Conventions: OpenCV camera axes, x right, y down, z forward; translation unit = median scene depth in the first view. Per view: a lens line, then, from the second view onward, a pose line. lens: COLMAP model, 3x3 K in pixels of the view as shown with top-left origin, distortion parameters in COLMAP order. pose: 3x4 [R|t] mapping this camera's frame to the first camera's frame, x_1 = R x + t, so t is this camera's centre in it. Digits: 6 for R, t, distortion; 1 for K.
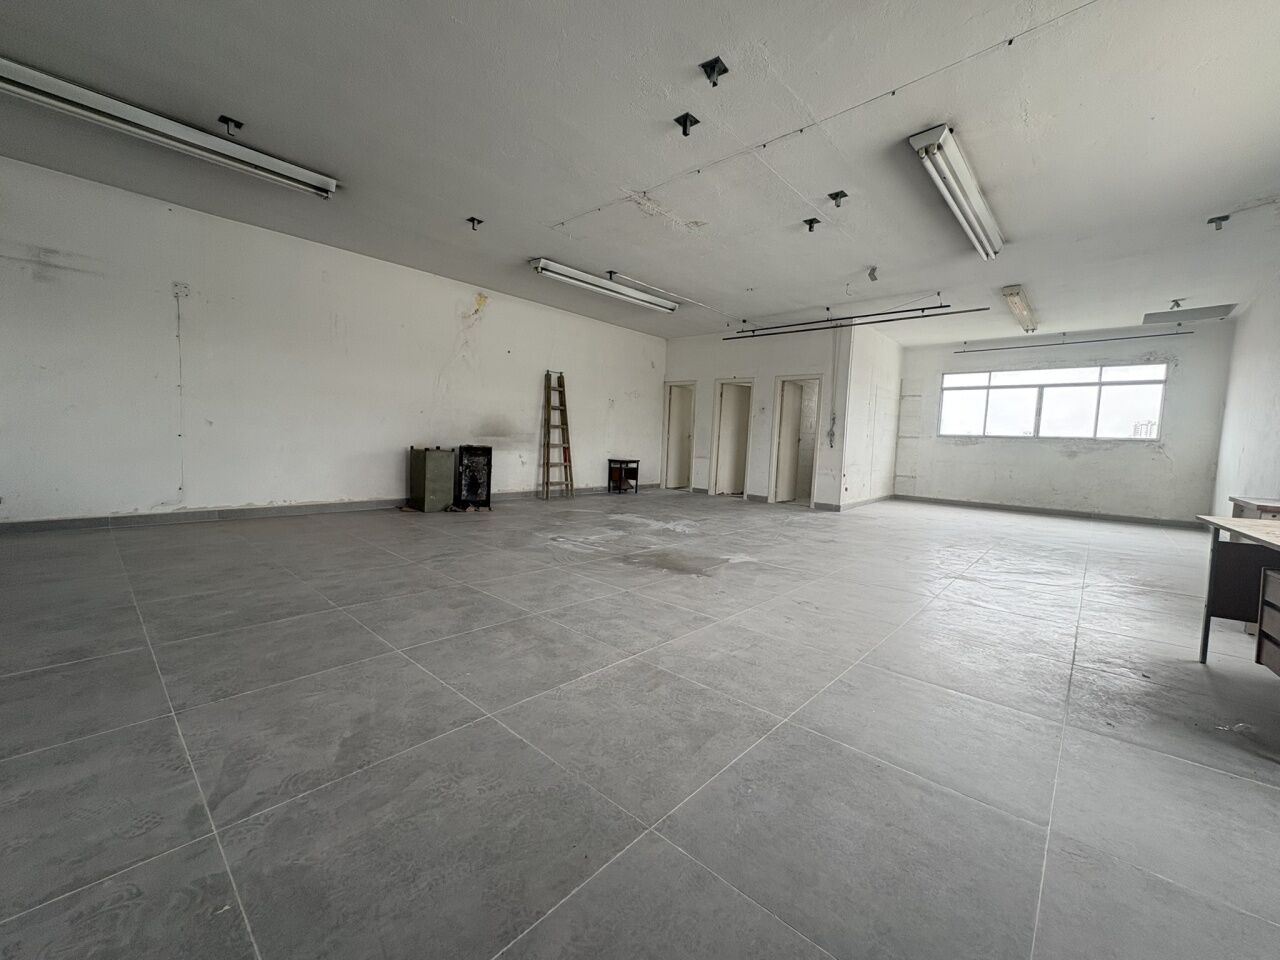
lens RADIAL K [[510.2, 0, 644.6], [0, 510.2, 478.3], [0, 0, 1]] dist [0.000832, 0.000127]
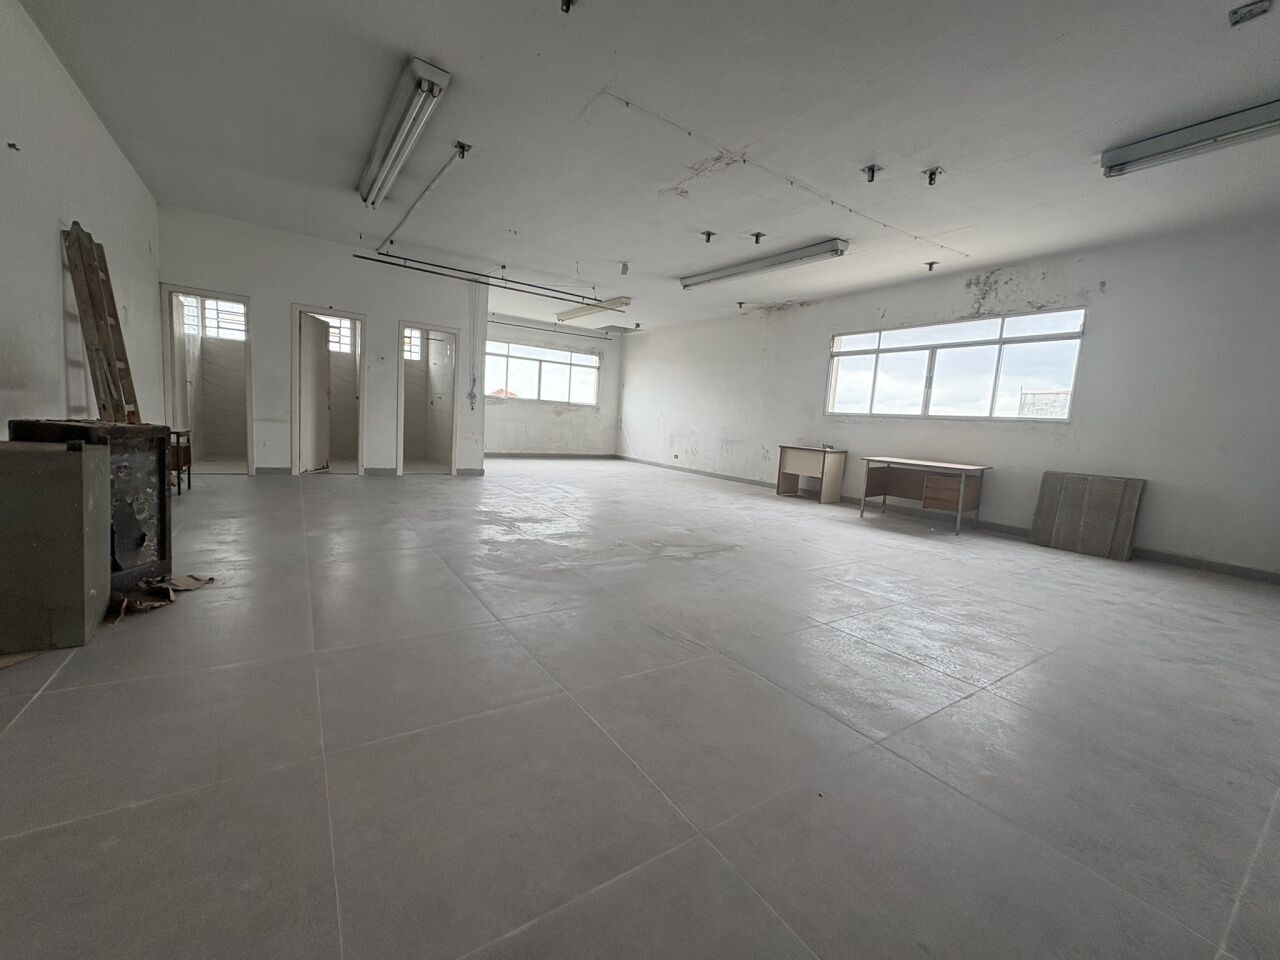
lens RADIAL K [[510.2, 0, 640.8], [0, 510.2, 475.9], [0, 0, 1]] dist [0.000832, 0.000127]
pose [[0.250586, -0.127348, 0.959682, -0.482281], [0.013675, 0.991677, 0.128023, -0.055395], [-0.967998, -0.018957, 0.250242, 0.447602]]
